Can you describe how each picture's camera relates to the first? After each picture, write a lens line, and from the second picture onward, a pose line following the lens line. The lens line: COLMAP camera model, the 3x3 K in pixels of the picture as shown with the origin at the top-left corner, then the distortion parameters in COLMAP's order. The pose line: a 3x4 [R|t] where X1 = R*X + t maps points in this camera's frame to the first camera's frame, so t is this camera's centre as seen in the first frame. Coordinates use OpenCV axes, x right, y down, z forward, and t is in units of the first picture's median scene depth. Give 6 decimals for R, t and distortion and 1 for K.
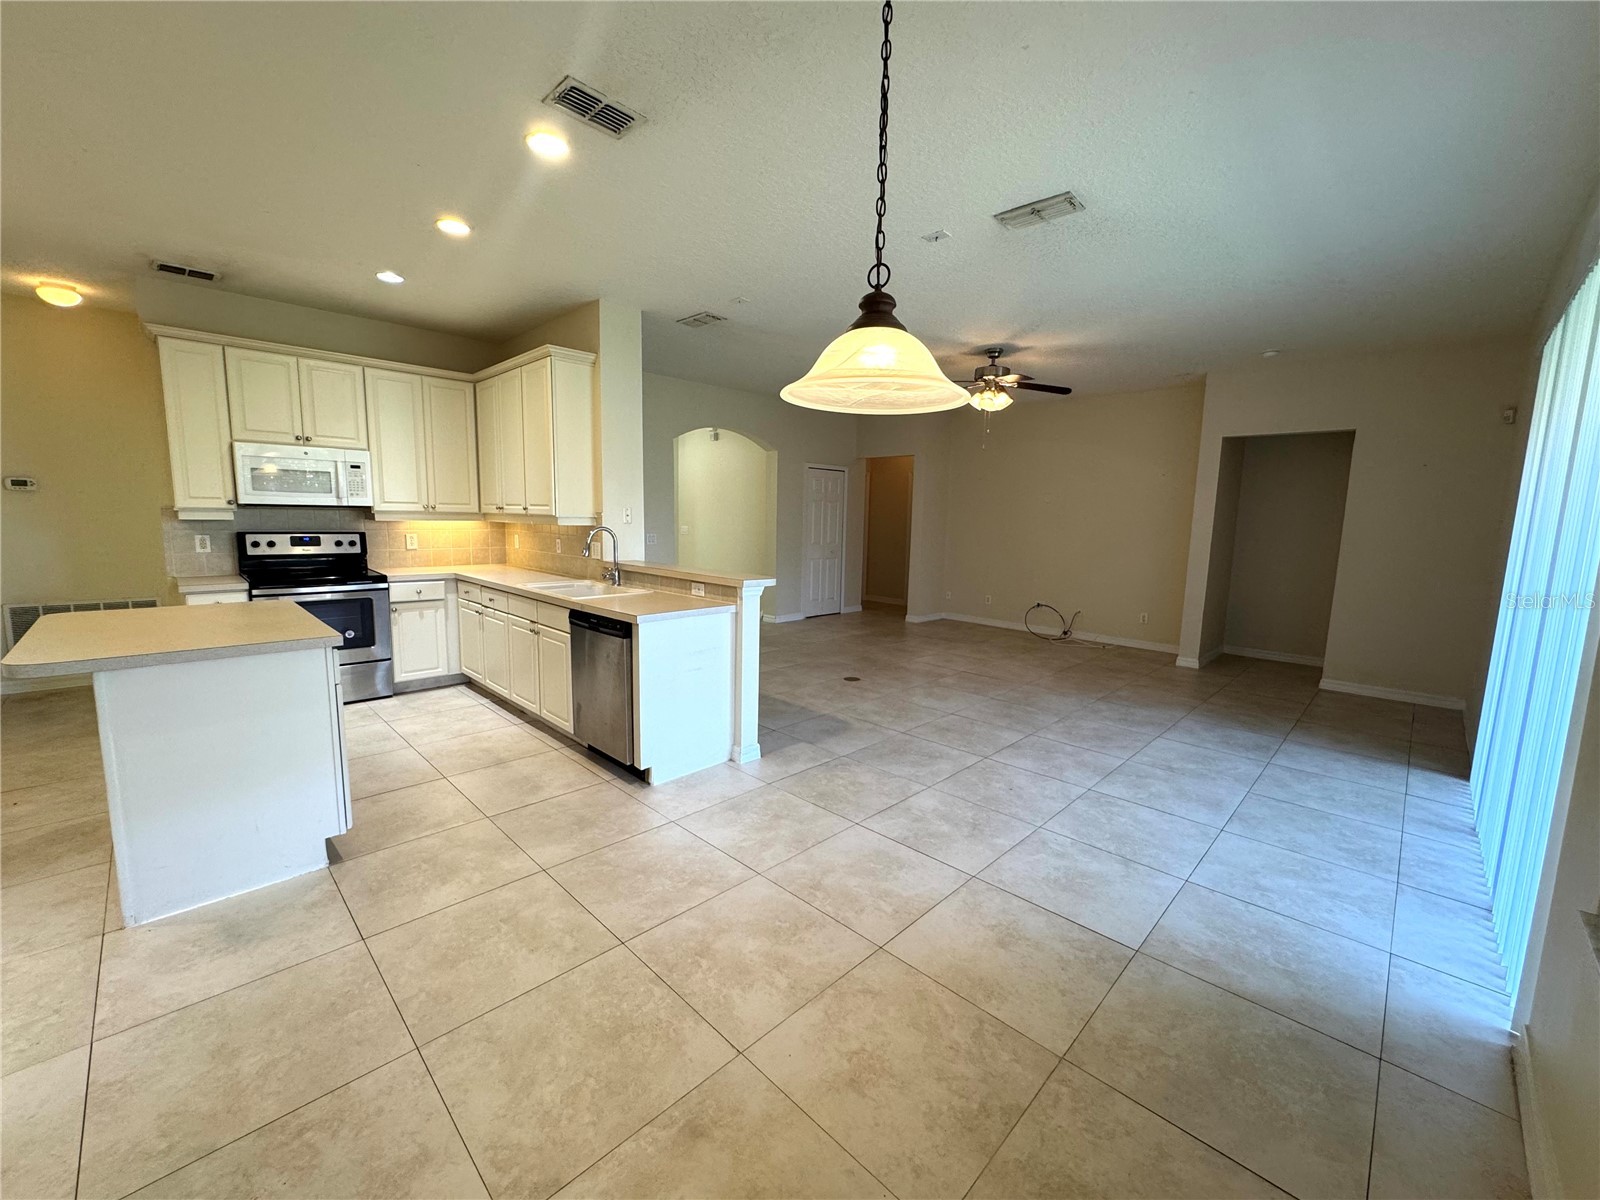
lens RADIAL K [[637.3, 0, 796.8], [0, 637.3, 597.9], [0, 0, 1]] dist [-0.002428, 0.000196]
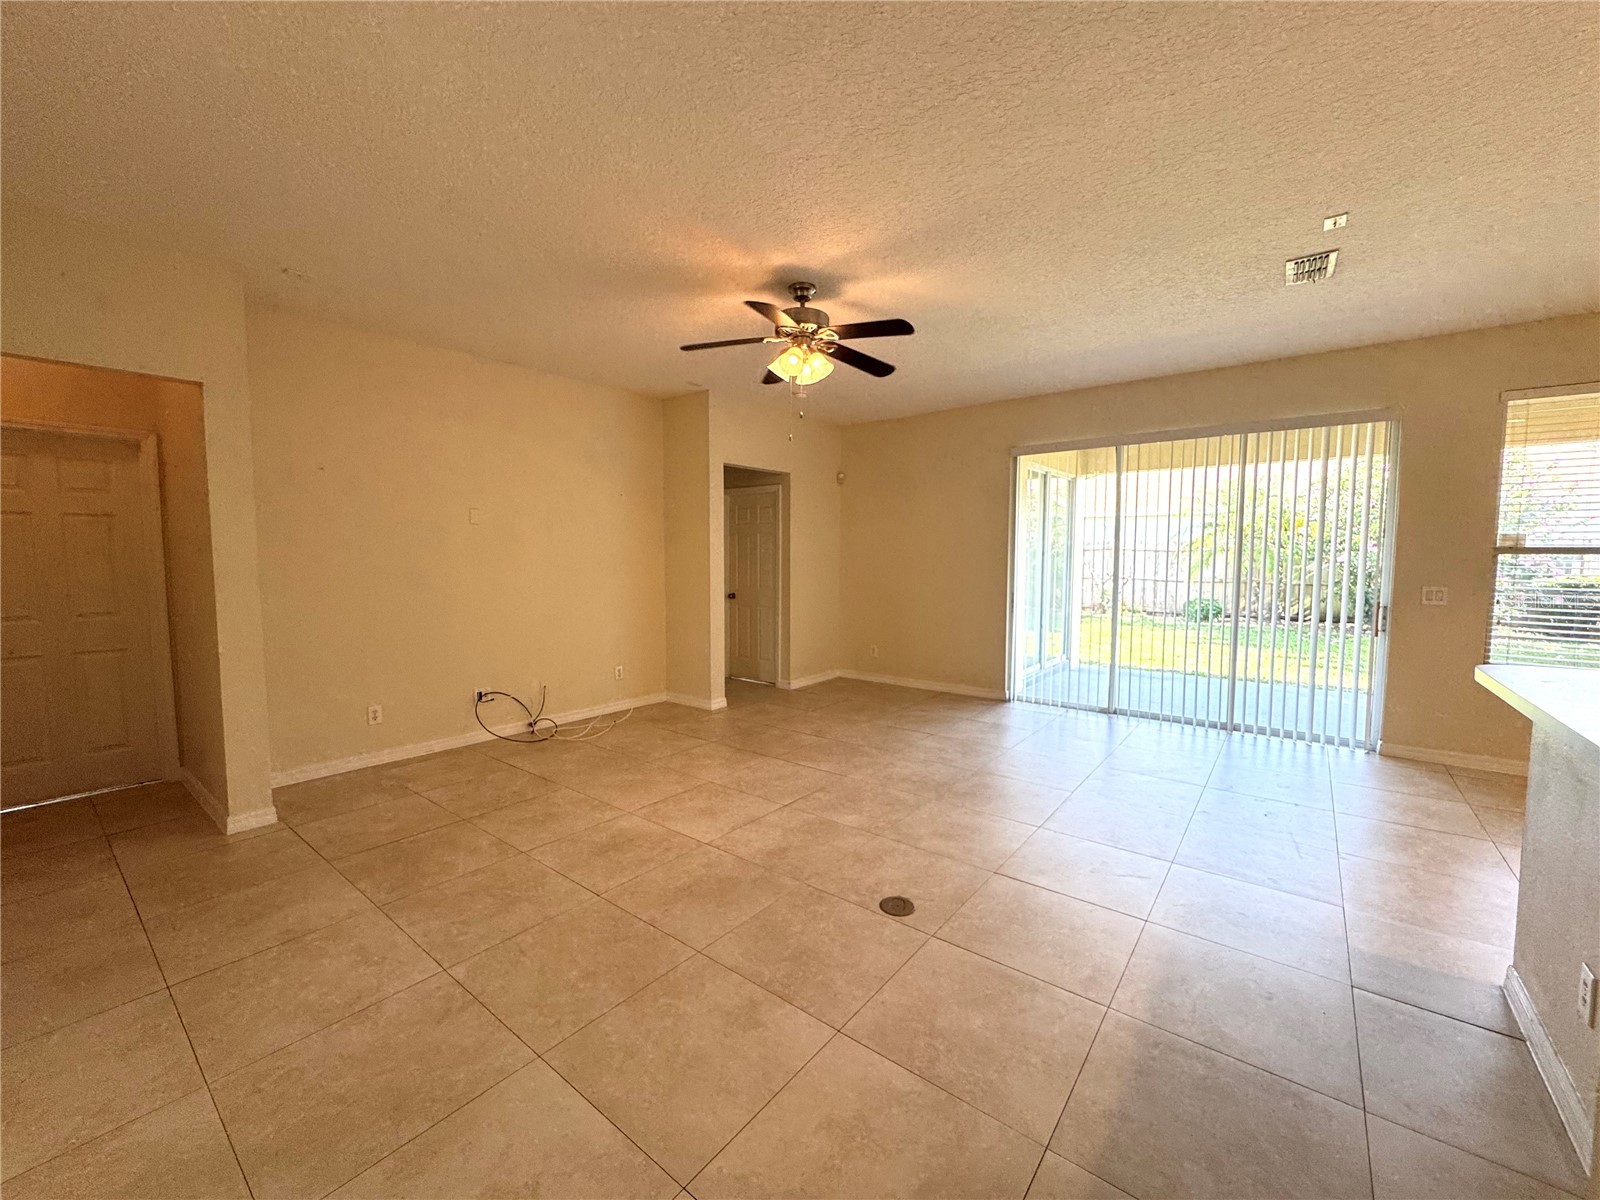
lens RADIAL K [[637.3, 0, 796.8], [0, 637.3, 597.9], [0, 0, 1]] dist [-0.002428, 0.000196]
pose [[-0.111030, -0.081393, 0.990478, -0.344485], [0.129981, 0.986890, 0.095669, -0.144174], [-0.985280, 0.139366, -0.098995, 1.122789]]
